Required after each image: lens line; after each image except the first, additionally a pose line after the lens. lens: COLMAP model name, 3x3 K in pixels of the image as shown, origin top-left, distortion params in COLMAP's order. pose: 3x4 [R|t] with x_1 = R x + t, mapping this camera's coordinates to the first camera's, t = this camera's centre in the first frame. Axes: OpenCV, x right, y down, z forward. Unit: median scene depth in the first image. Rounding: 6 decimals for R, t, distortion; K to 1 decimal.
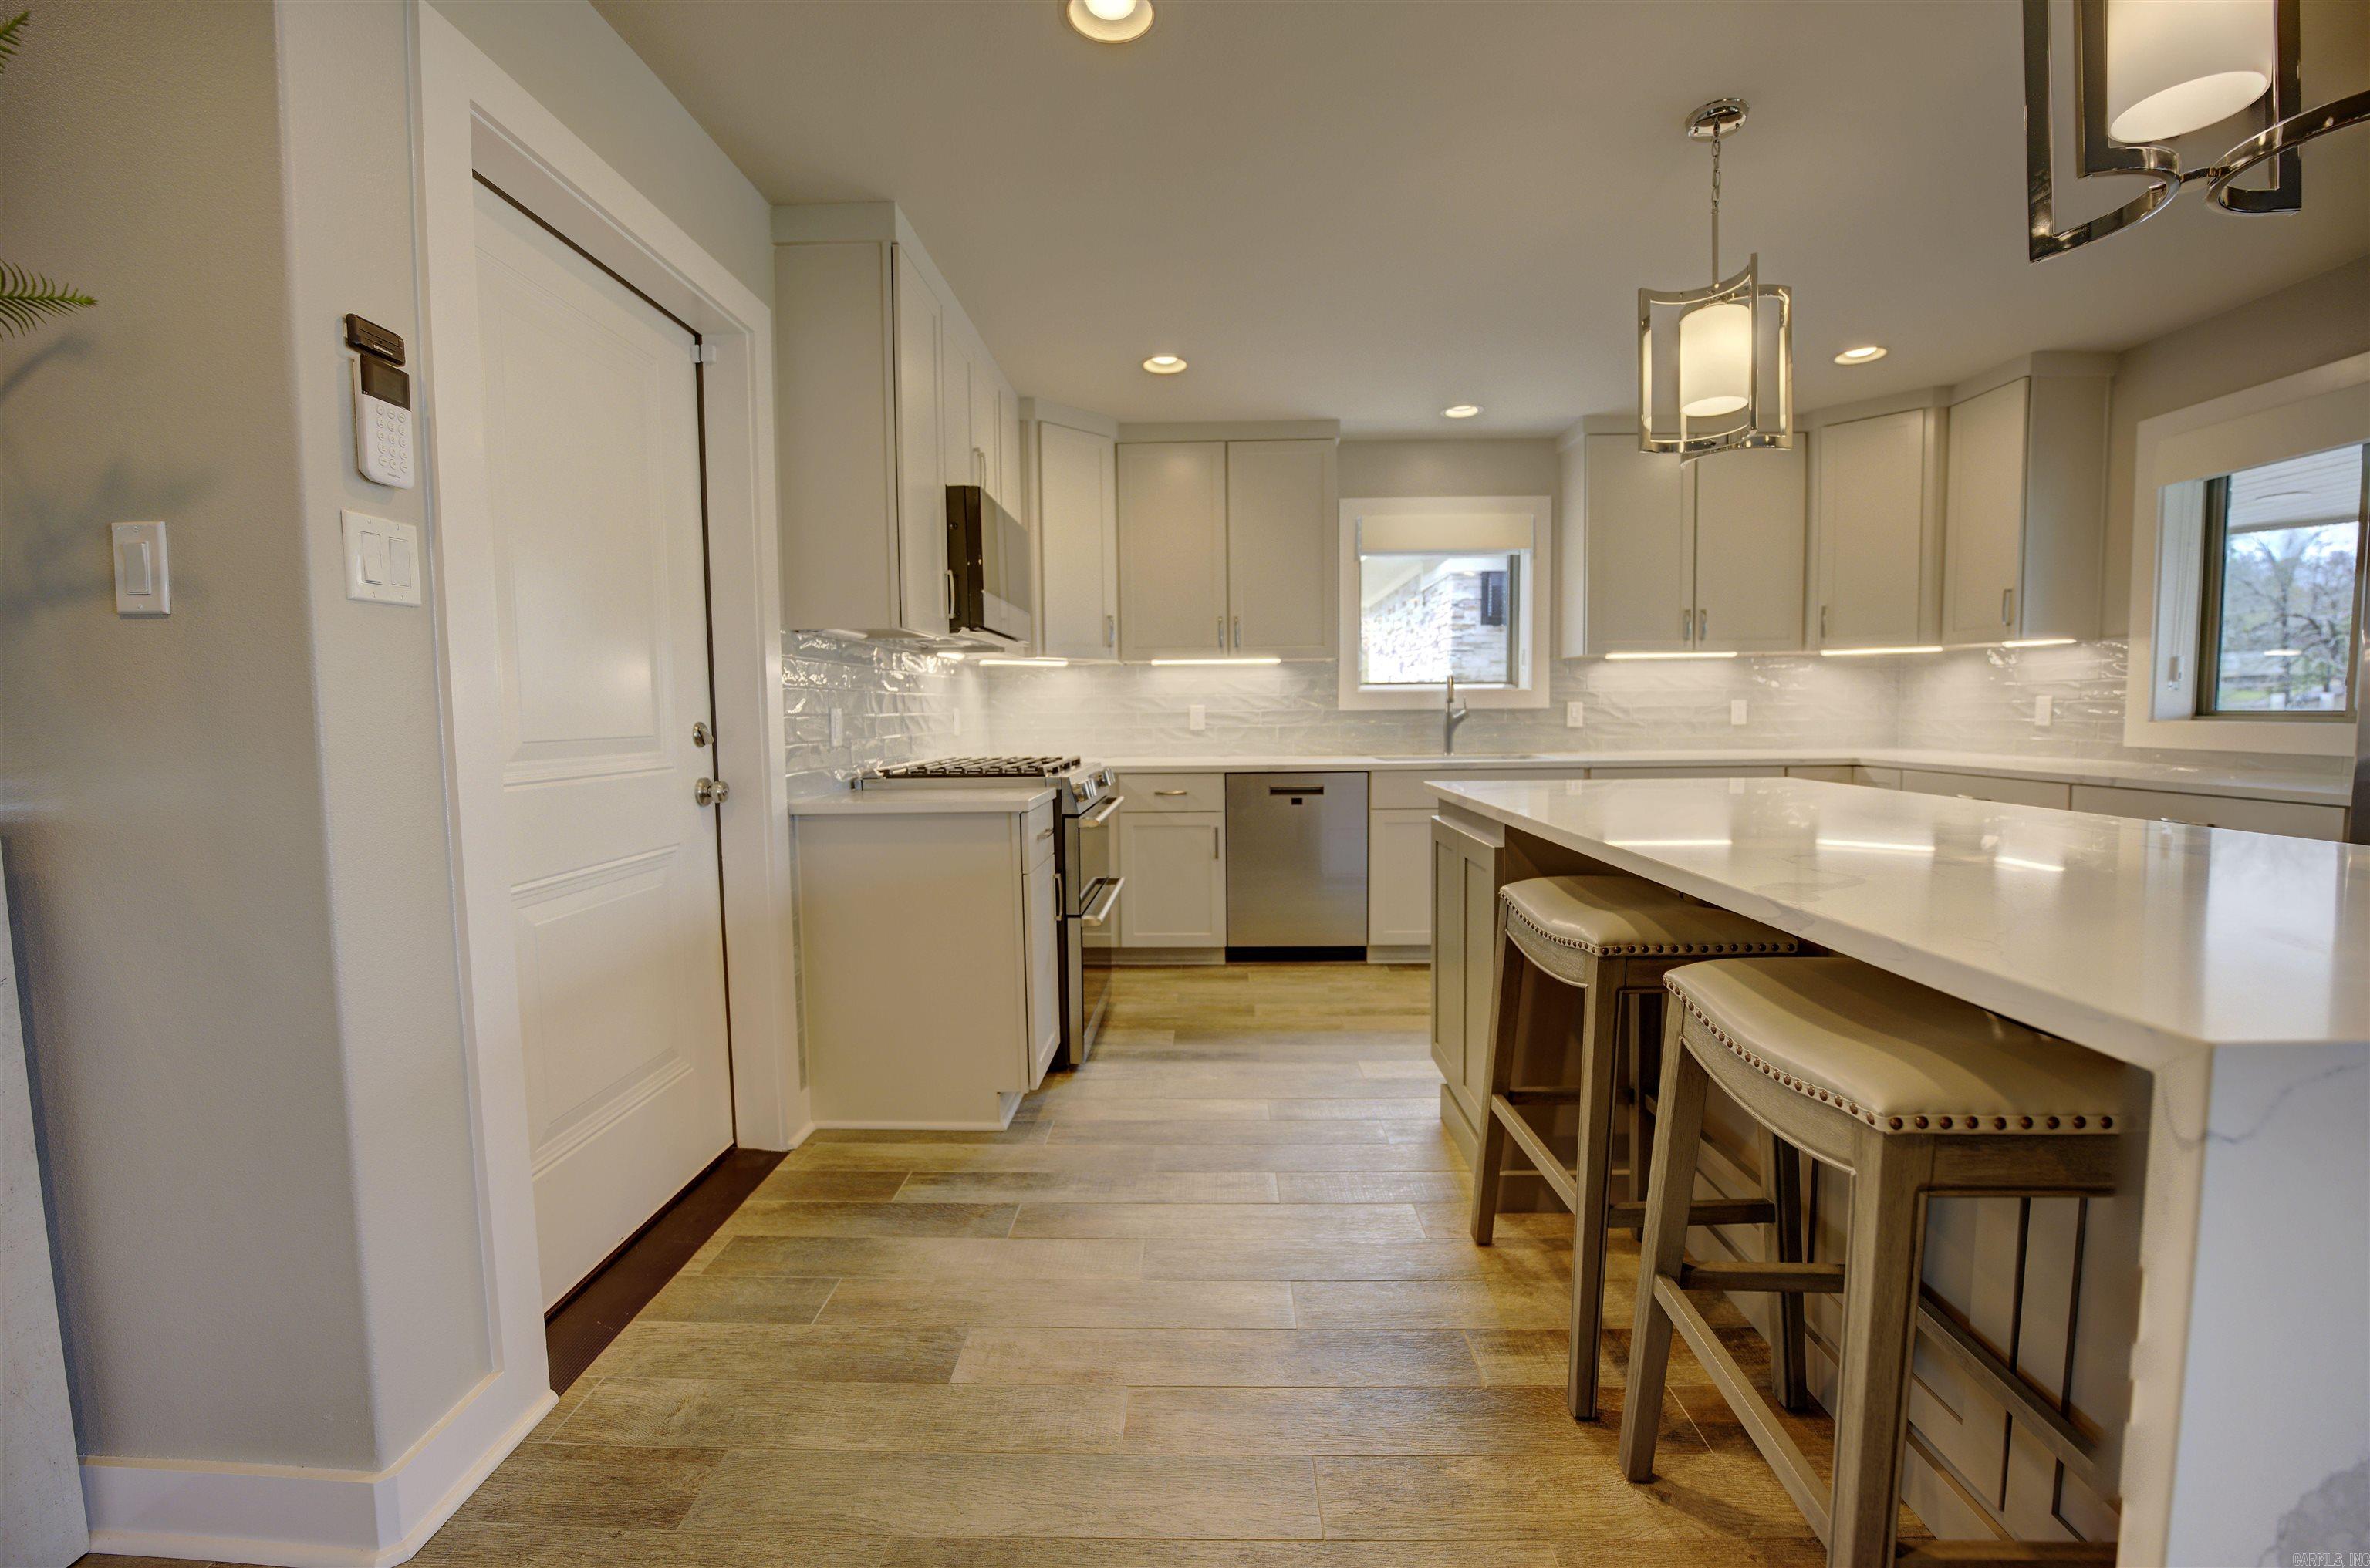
lens RADIAL K [[962.2, 0, 1185.0], [0, 962.2, 784.0], [0, 0, 1]] dist [-0.027006, -0.000093]
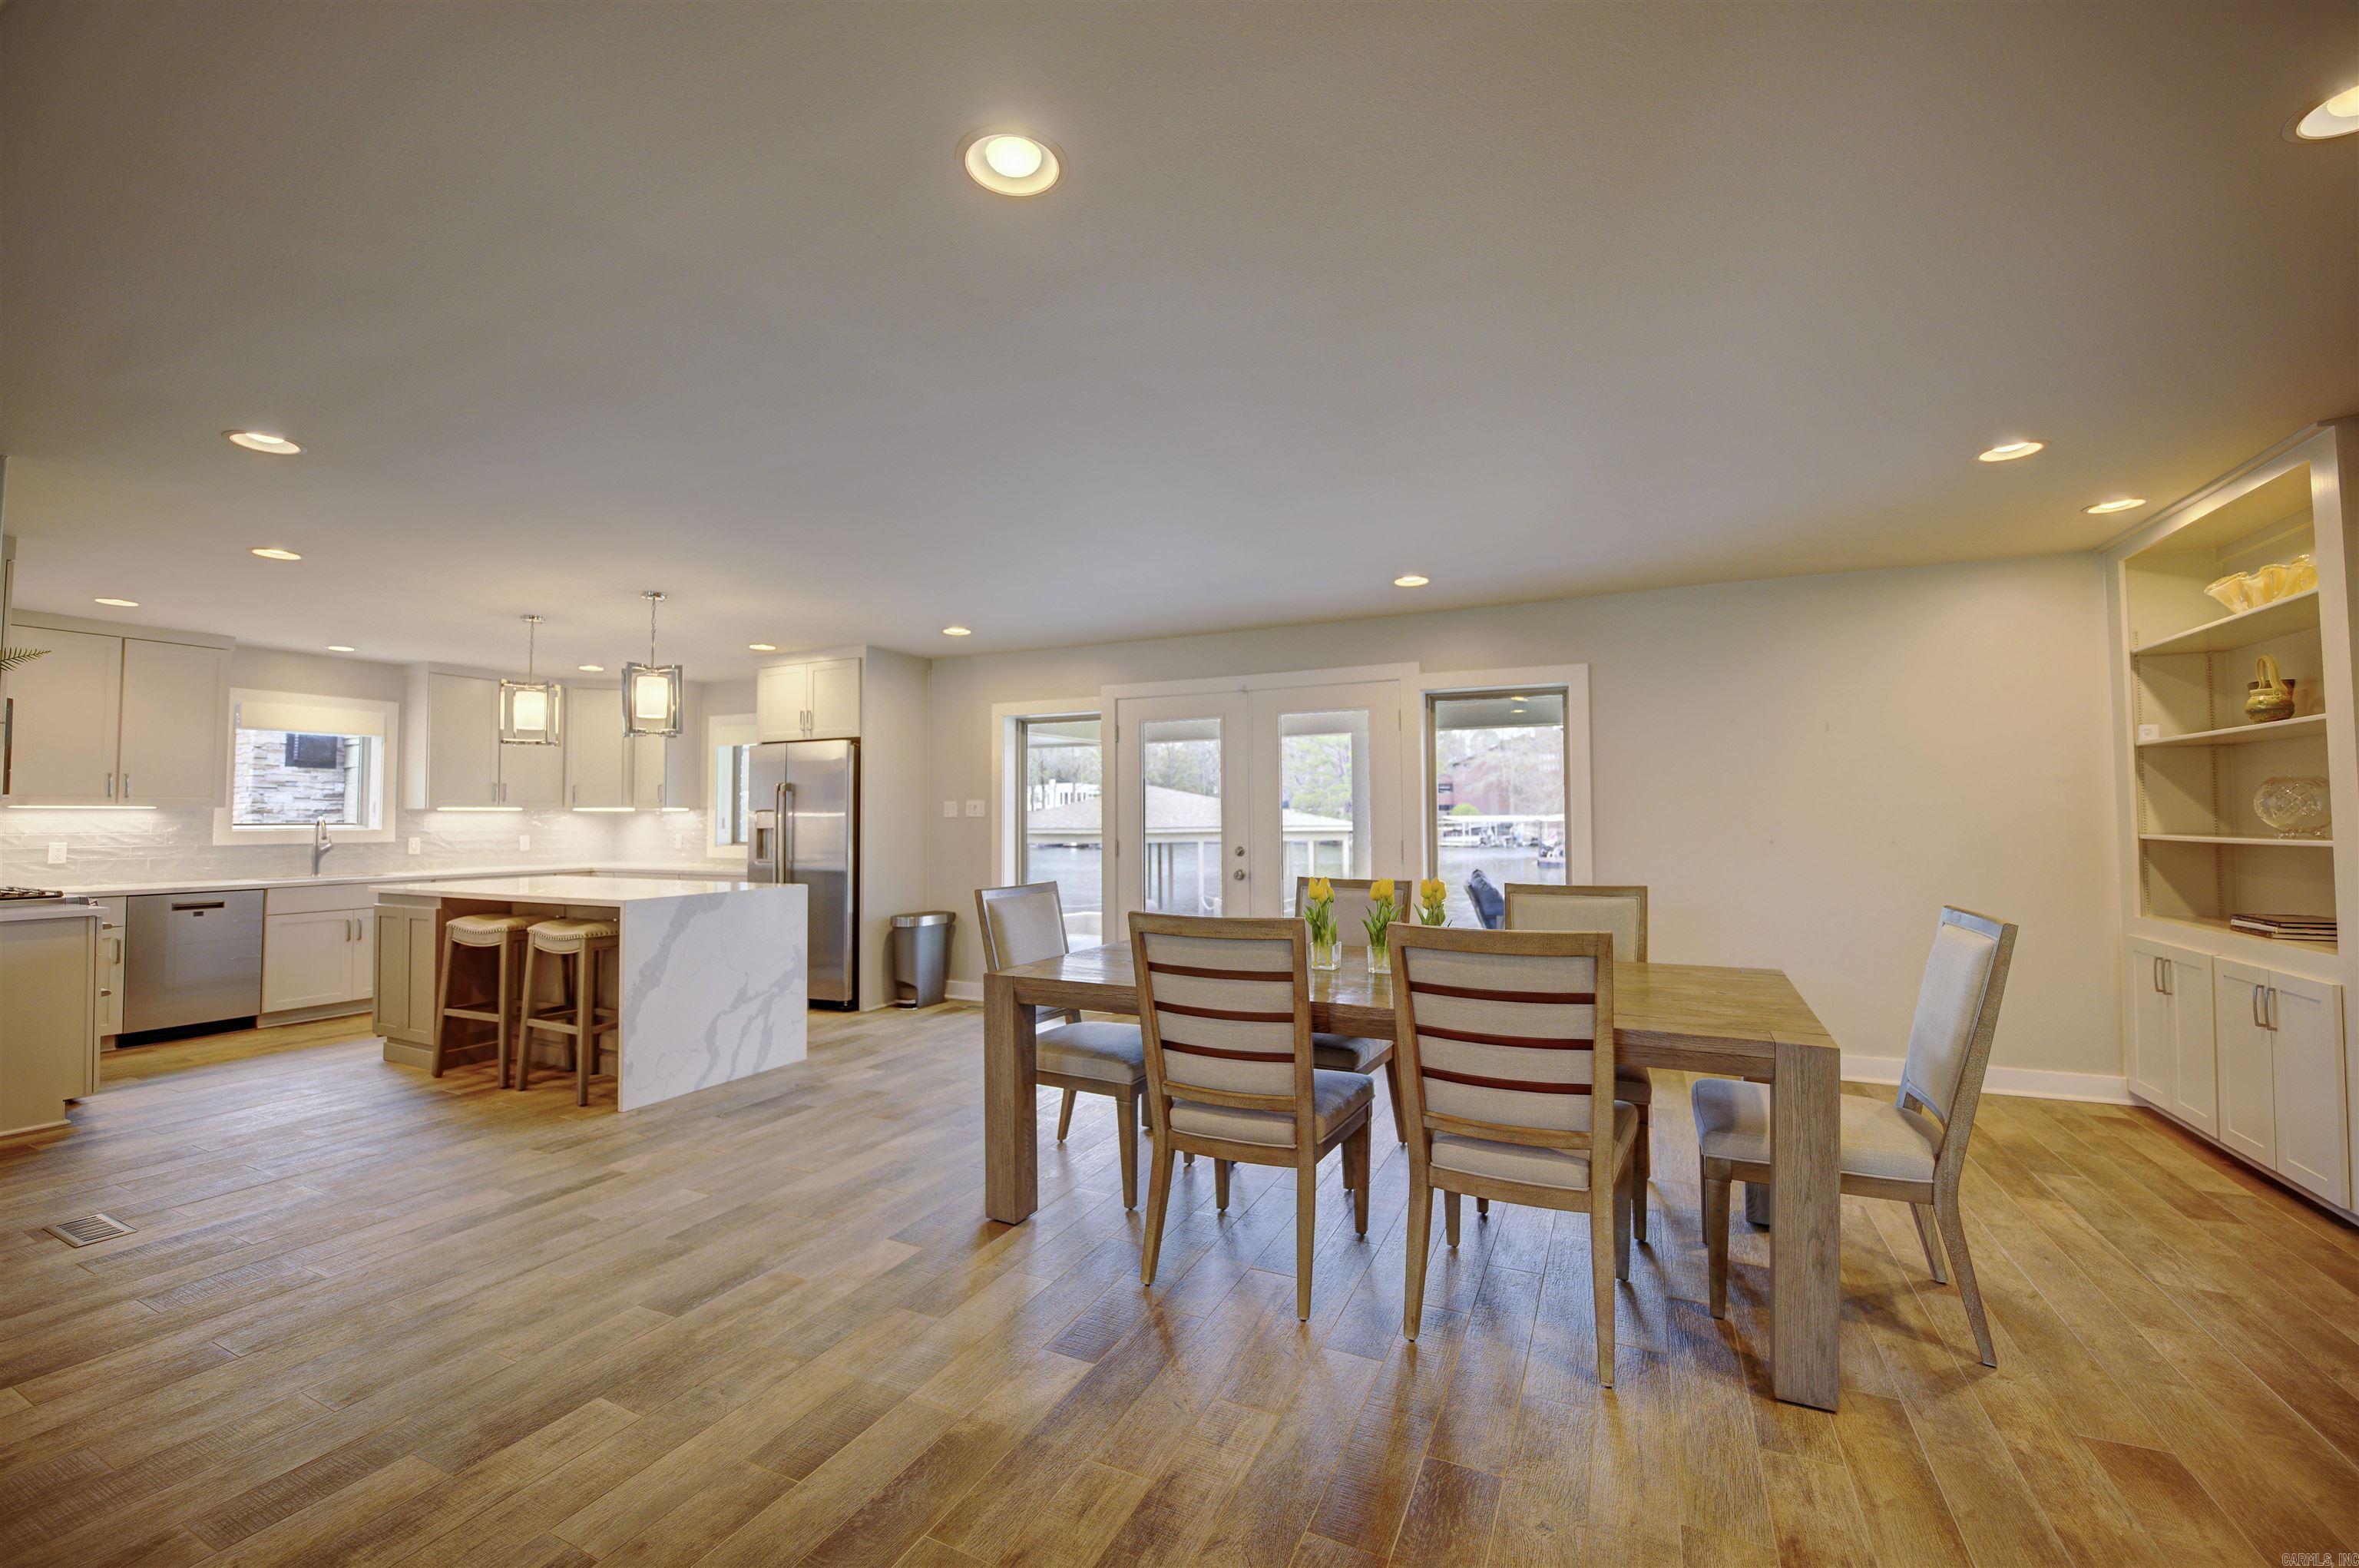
lens RADIAL K [[963.0, 0, 1165.4], [0, 963.0, 777.4], [0, 0, 1]] dist [-0.015413, -0.000257]
pose [[0.417575, 0.048586, 0.907343, -0.593366], [0.068693, 0.994024, -0.084842, 0.037131], [-0.906042, 0.097756, 0.411742, -0.894354]]
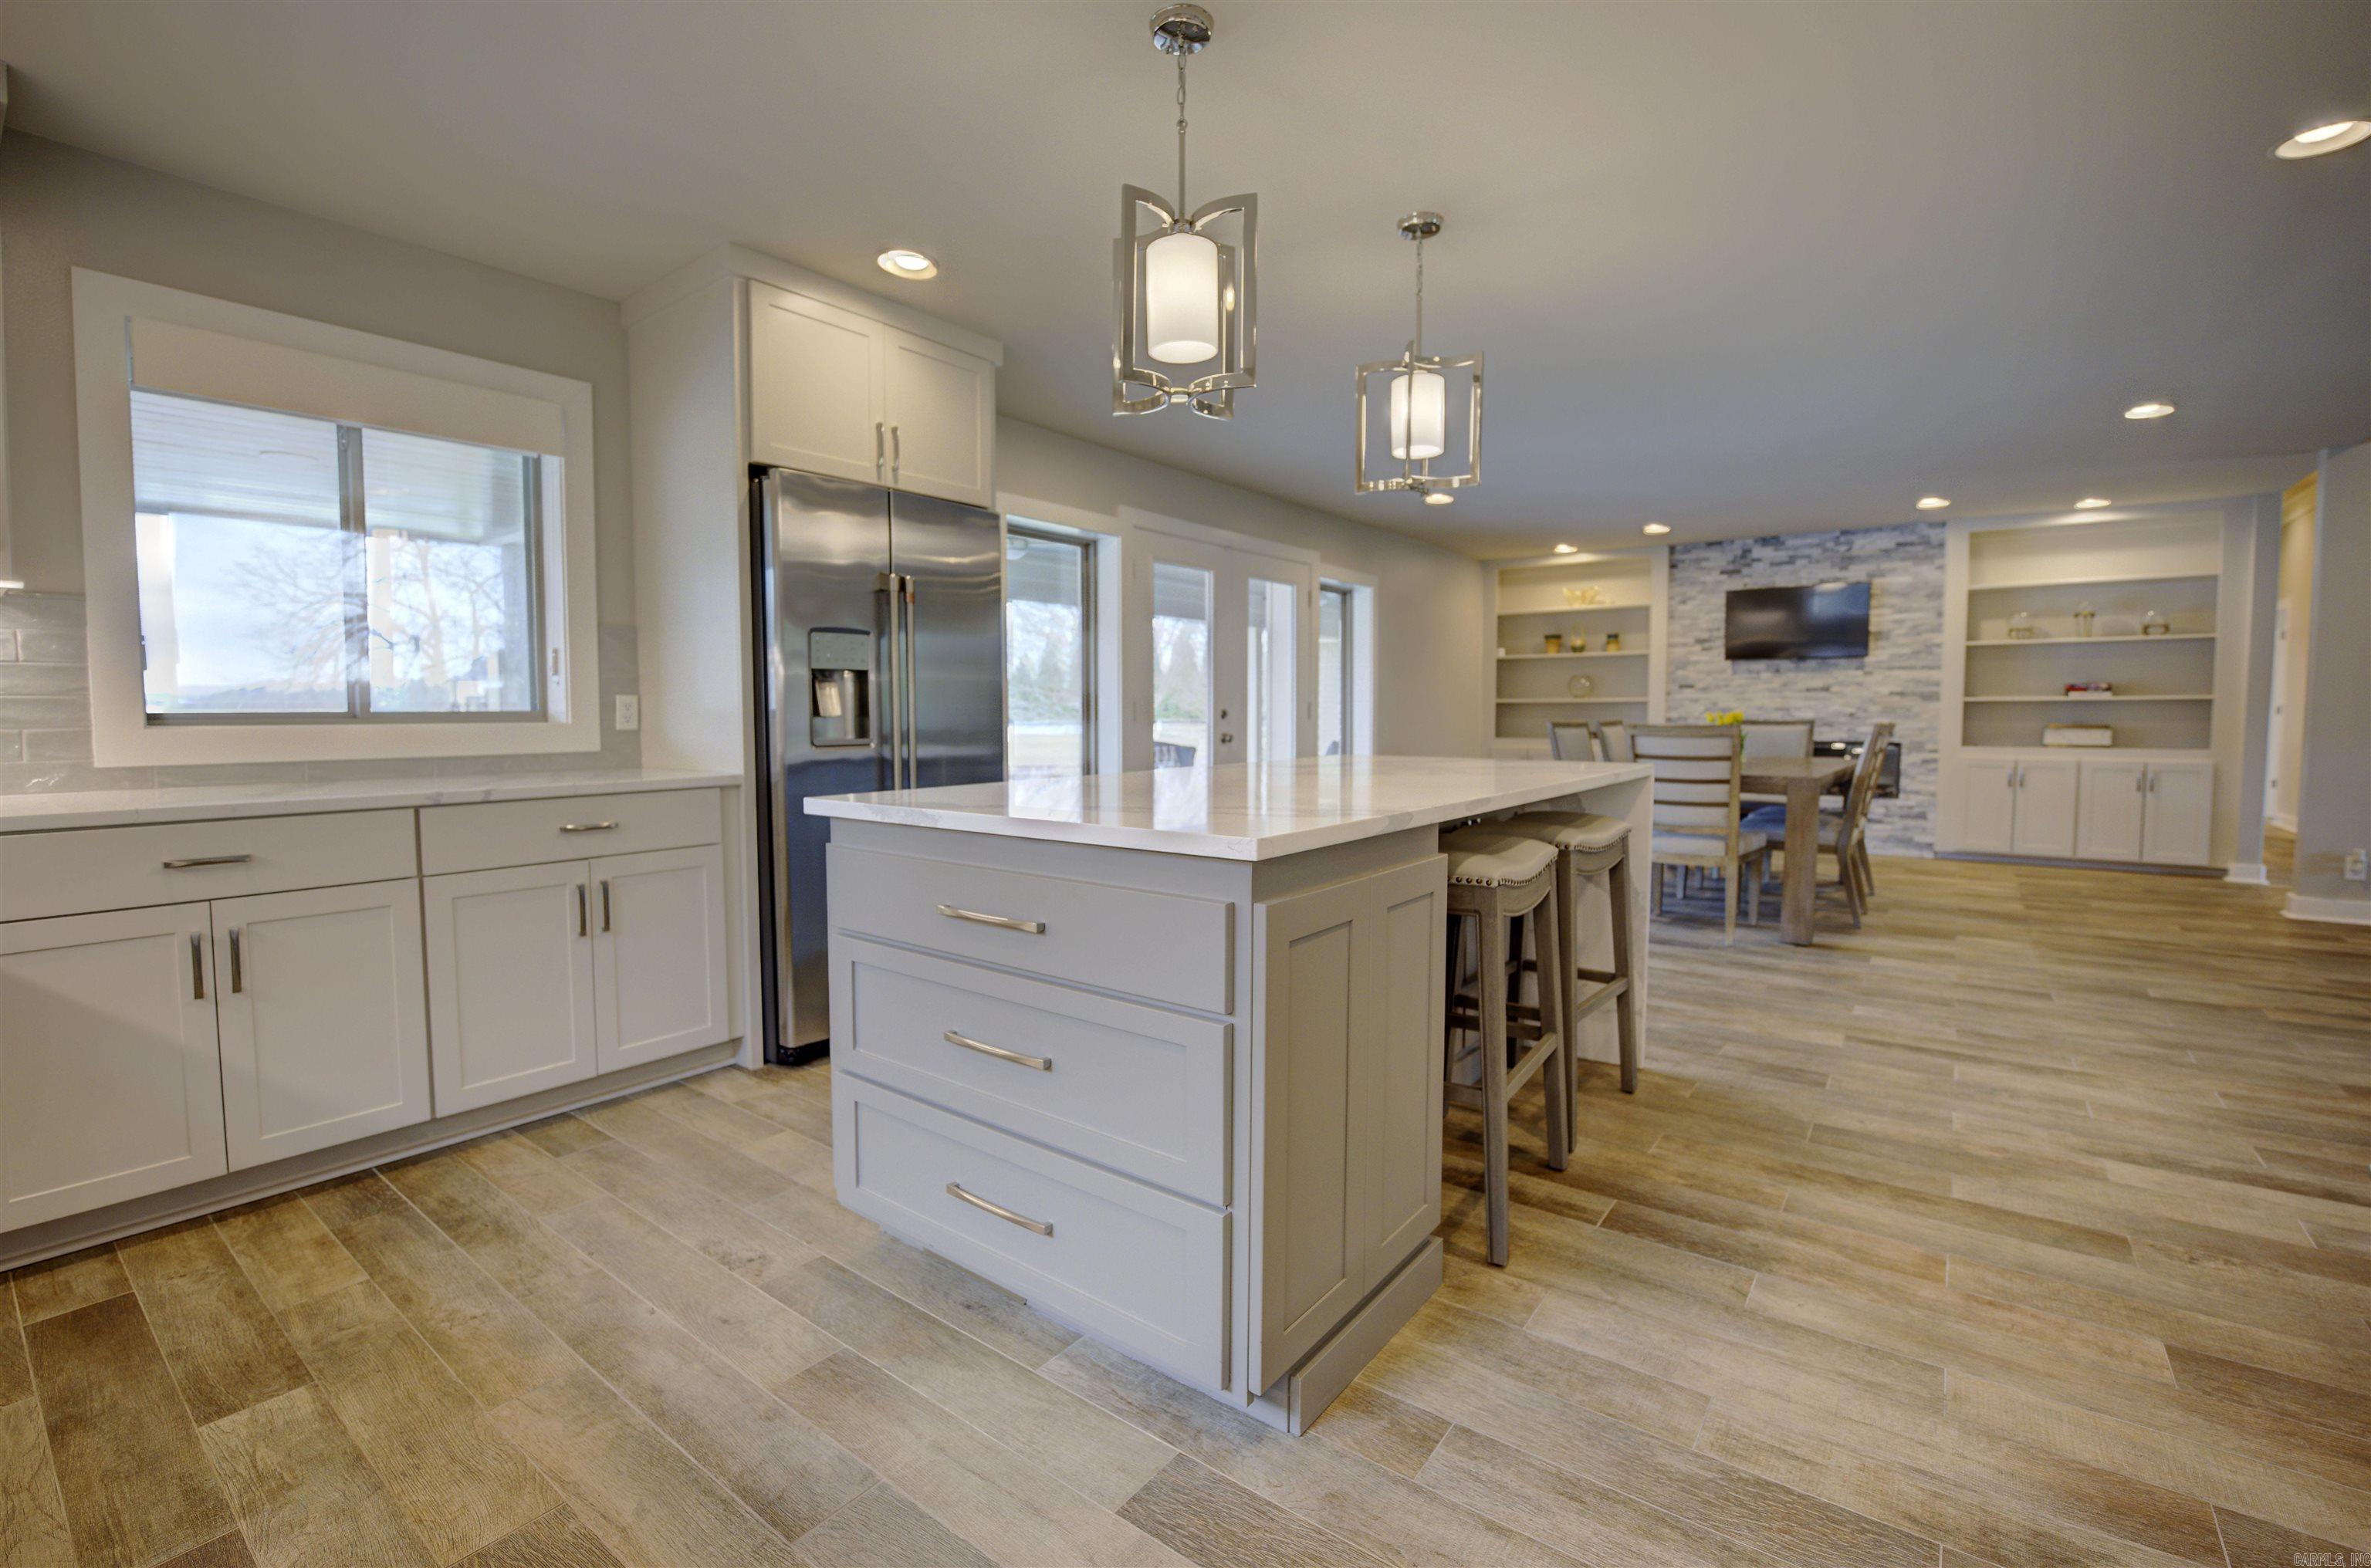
lens RADIAL K [[1017.9, 0, 1171.1], [0, 1017.9, 775.4], [0, 0, 1]] dist [-0.019133, -0.000105]
pose [[-0.805870, -0.024153, 0.591599, -0.002344], [0.057988, 0.991145, 0.119456, -0.069377], [-0.589245, 0.130571, -0.797334, 1.020875]]
